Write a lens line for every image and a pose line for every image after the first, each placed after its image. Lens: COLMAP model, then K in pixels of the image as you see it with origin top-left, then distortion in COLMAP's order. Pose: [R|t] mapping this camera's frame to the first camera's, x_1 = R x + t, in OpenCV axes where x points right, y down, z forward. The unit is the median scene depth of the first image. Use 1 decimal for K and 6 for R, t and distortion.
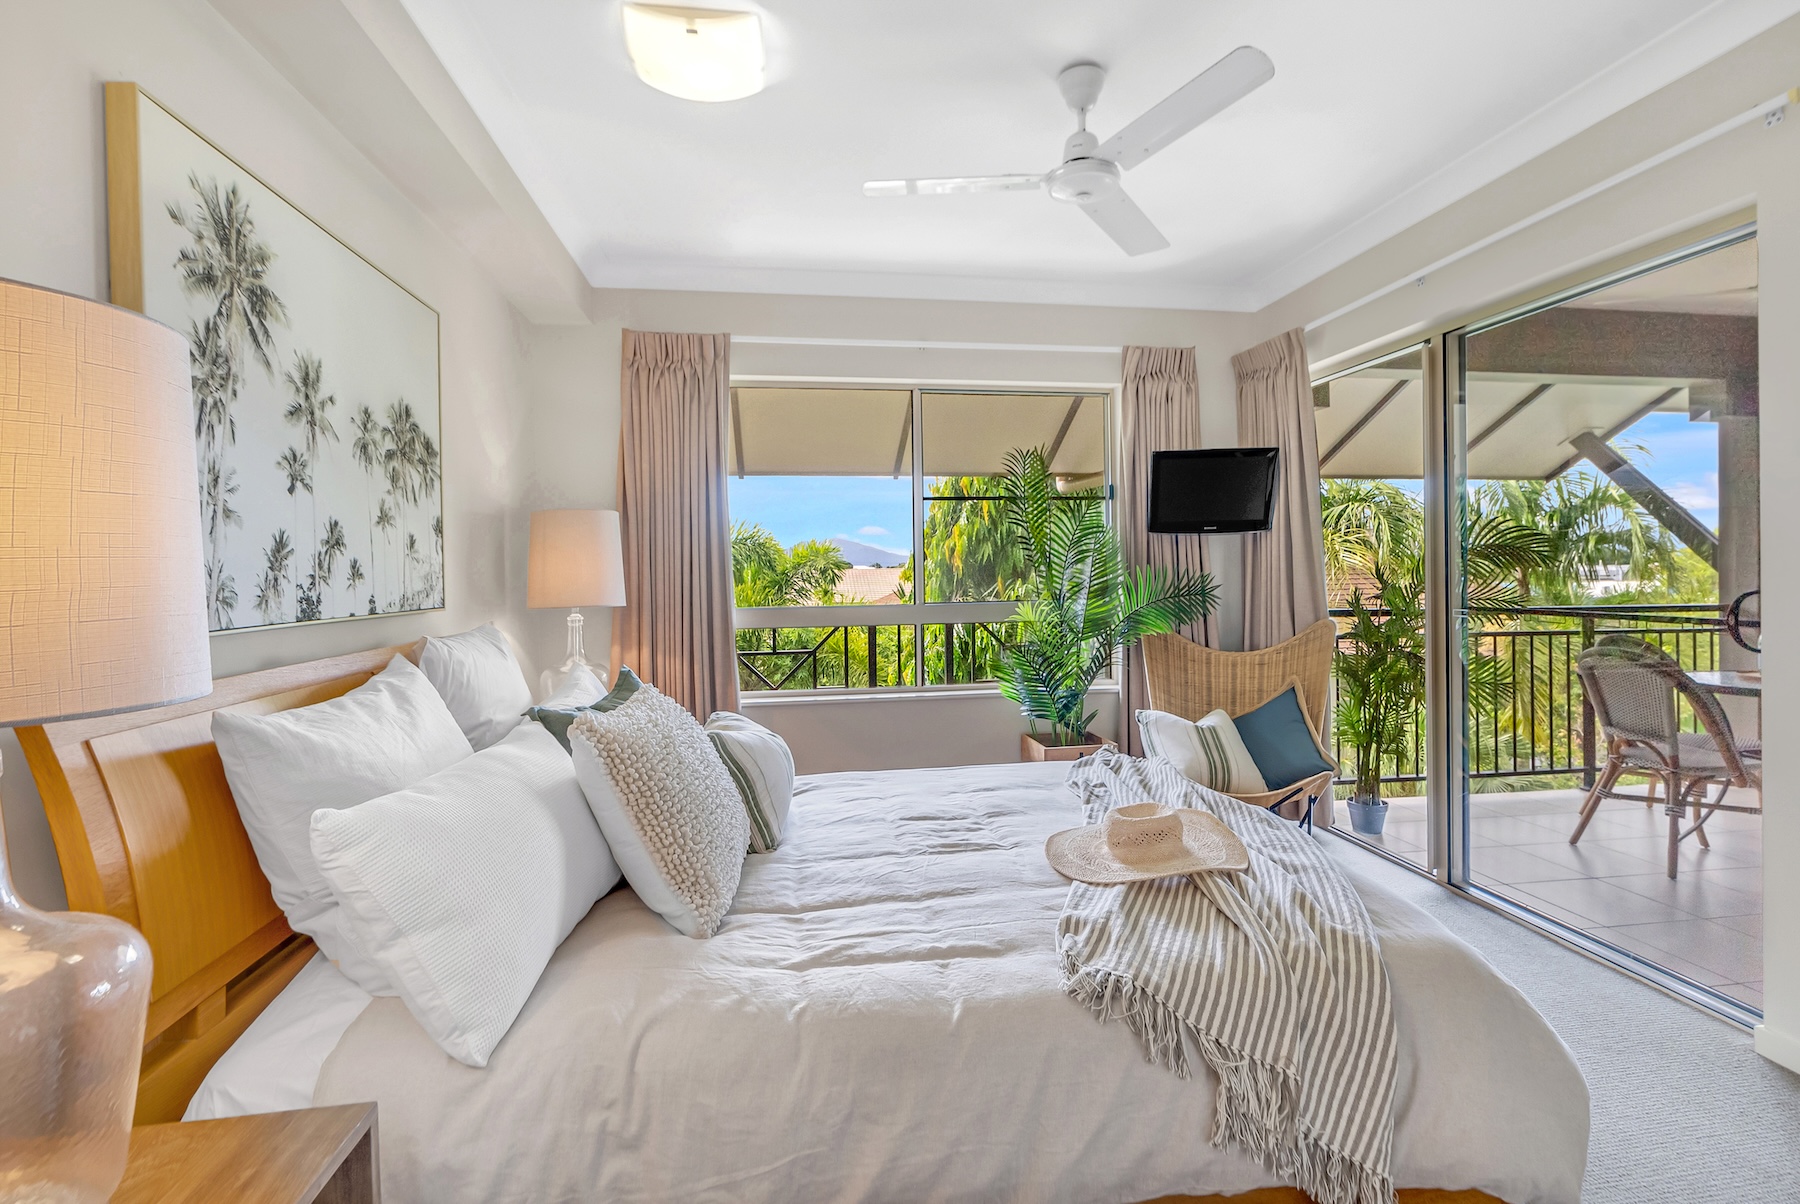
lens RADIAL K [[844.6, 0, 899.2], [0, 844.6, 573.2], [0, 0, 1]] dist [0.000232, 0.000286]
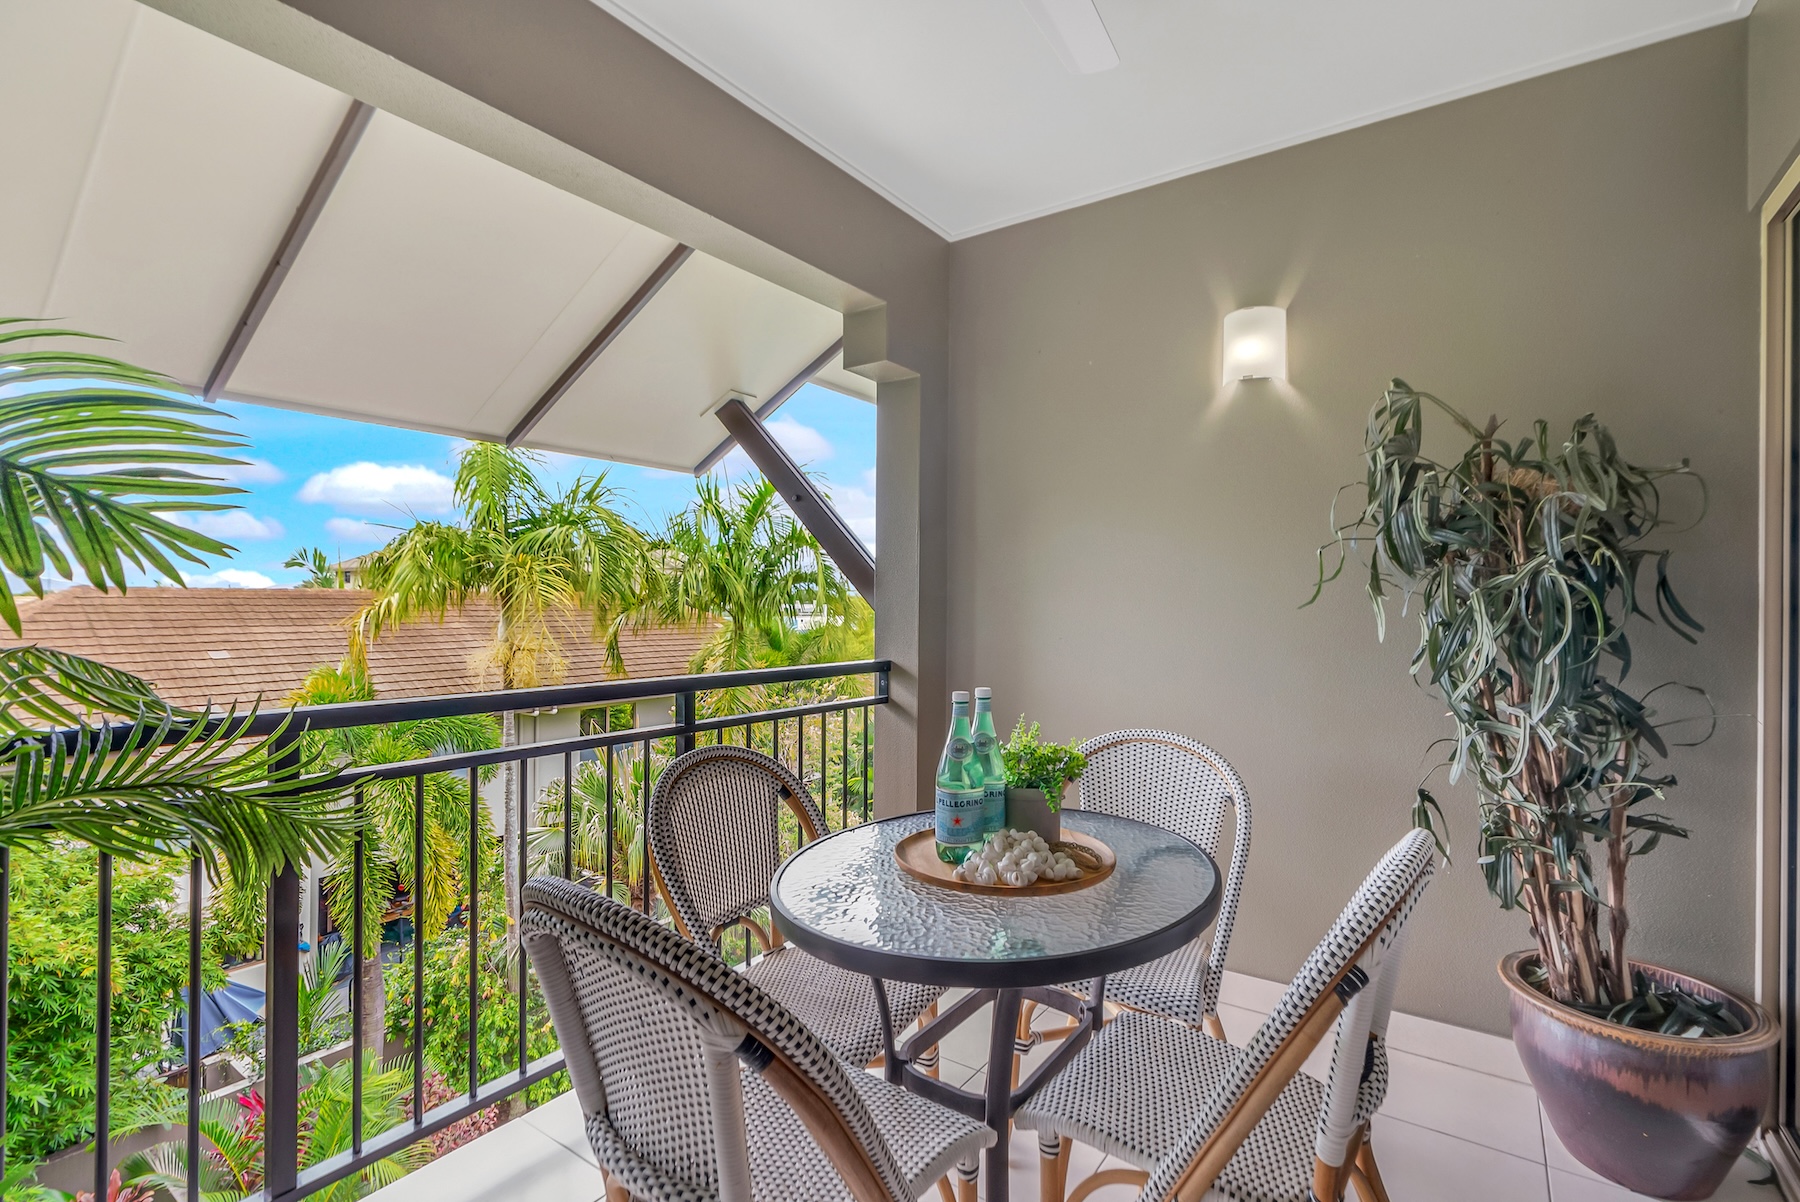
lens RADIAL K [[815.9, 0, 900.0], [0, 815.9, 601.0], [0, 0, 1]] dist [0.000097, 0.000050]
pose [[0.696834, 0.010598, 0.717154, 0.197126], [-0.003512, 0.999929, -0.011364, -0.000217], [-0.717224, 0.005400, 0.696822, 0.203003]]
